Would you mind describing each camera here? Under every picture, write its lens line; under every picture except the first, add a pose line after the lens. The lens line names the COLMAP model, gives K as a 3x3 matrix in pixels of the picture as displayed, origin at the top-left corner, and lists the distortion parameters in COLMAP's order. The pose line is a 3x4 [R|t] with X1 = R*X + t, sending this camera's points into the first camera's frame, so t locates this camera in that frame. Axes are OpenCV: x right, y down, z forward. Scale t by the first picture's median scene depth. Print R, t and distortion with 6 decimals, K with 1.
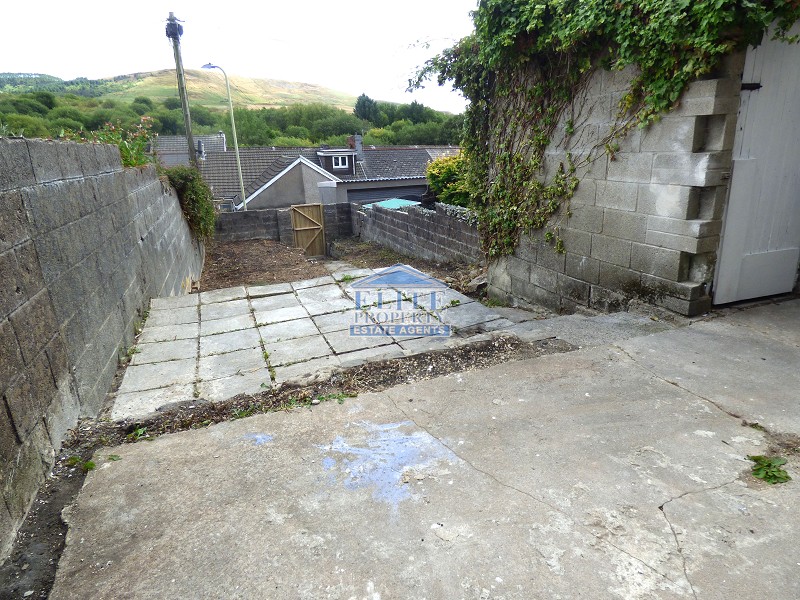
lens RADIAL K [[490.4, 0, 401.5], [0, 490.4, 298.3], [0, 0, 1]] dist [-0.010909, 0.003974]
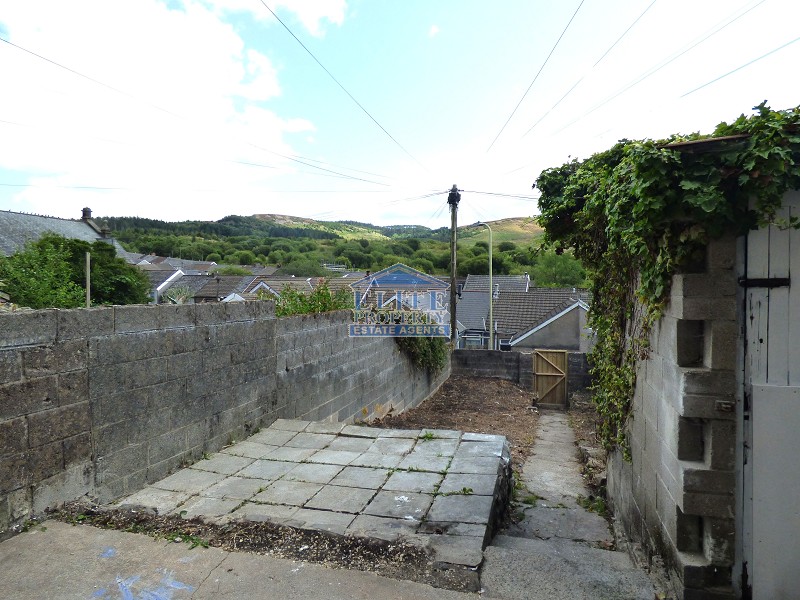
lens RADIAL K [[490.4, 0, 402.3], [0, 490.4, 300.3], [0, 0, 1]] dist [-0.010909, 0.003974]
pose [[0.807387, 0.056293, -0.587331, 0.511730], [-0.209333, 0.958011, -0.195944, -0.122247], [0.551640, 0.281150, 0.785269, 0.133720]]
